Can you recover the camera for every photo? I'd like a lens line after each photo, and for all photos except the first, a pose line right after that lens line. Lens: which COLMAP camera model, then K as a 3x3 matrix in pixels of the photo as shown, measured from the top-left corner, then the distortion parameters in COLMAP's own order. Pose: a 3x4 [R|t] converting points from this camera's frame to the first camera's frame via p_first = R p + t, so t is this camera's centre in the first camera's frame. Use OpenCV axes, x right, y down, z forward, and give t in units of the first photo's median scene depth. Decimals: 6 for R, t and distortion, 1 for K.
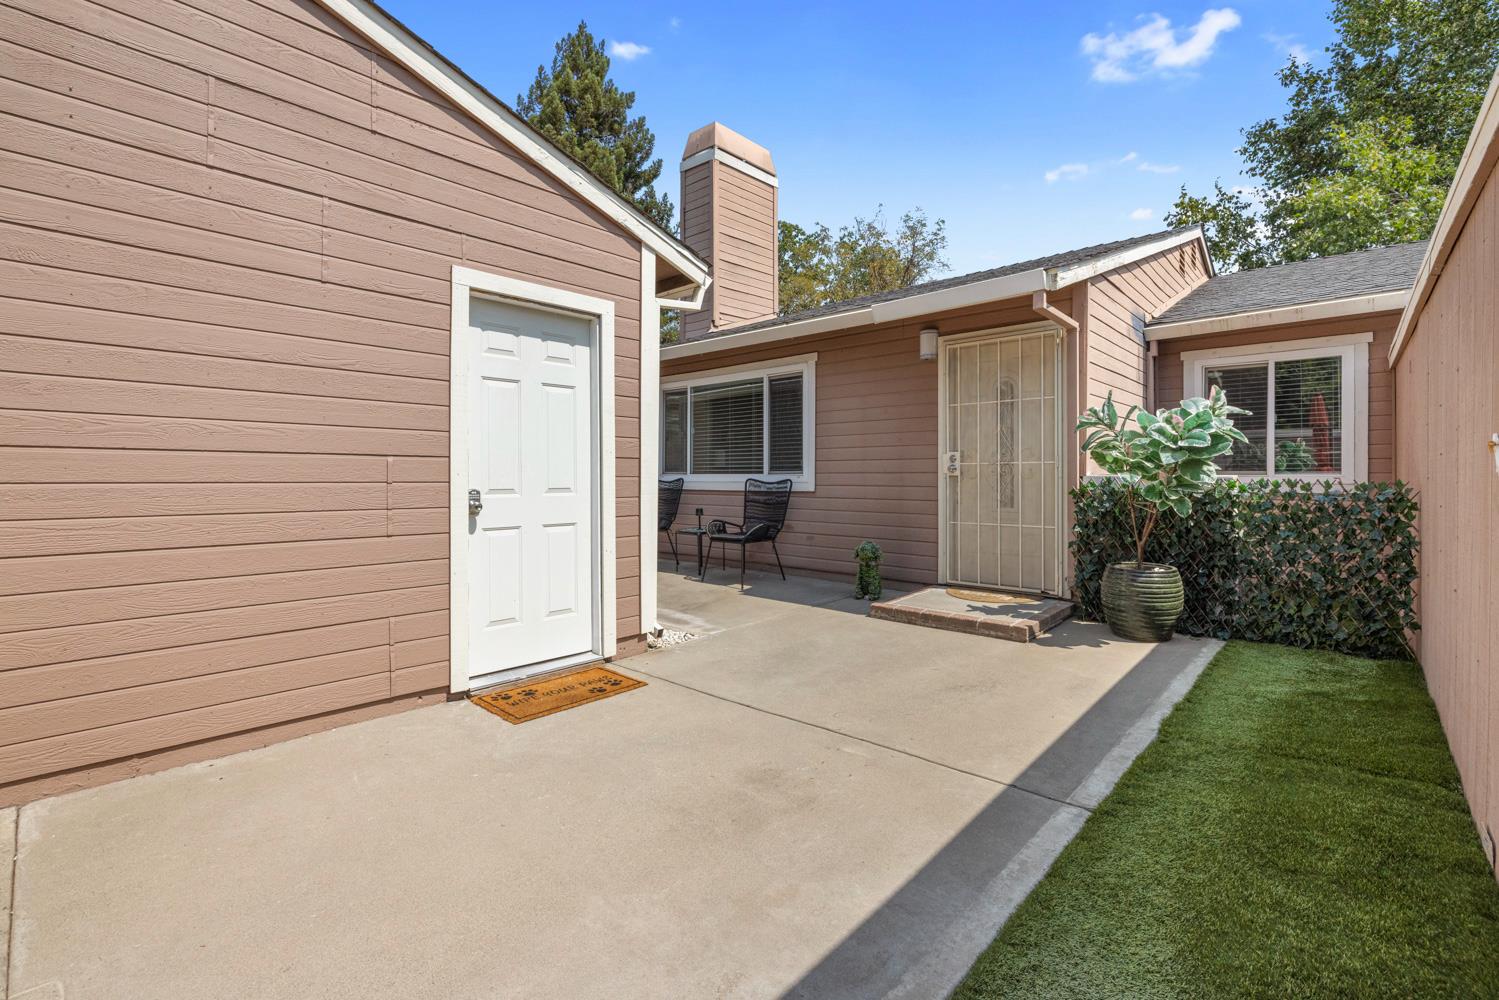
lens RADIAL K [[669.4, 0, 748.7], [0, 669.4, 481.9], [0, 0, 1]] dist [-0.011534, 0.000044]
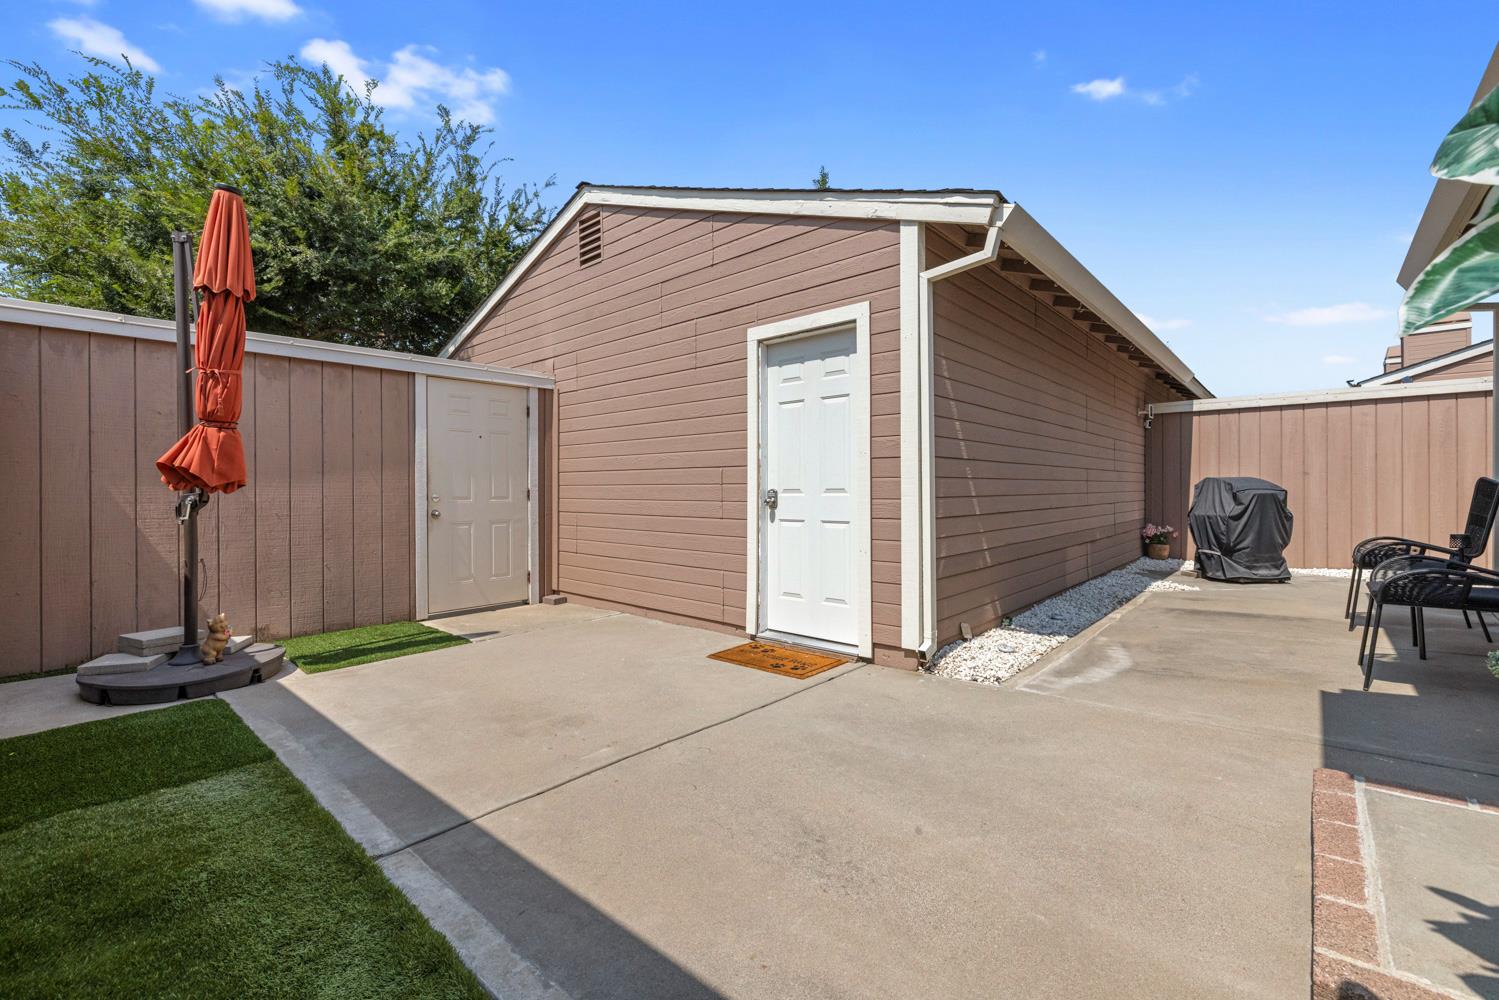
lens RADIAL K [[629.4, 0, 746.8], [0, 629.4, 496.9], [0, 0, 1]] dist [-0.000956, -0.000065]
pose [[0.018331, 0.014394, -0.999728, 0.882006], [-0.001059, 0.999896, 0.014377, 0.008887], [0.999831, 0.000796, 0.018345, 0.971163]]
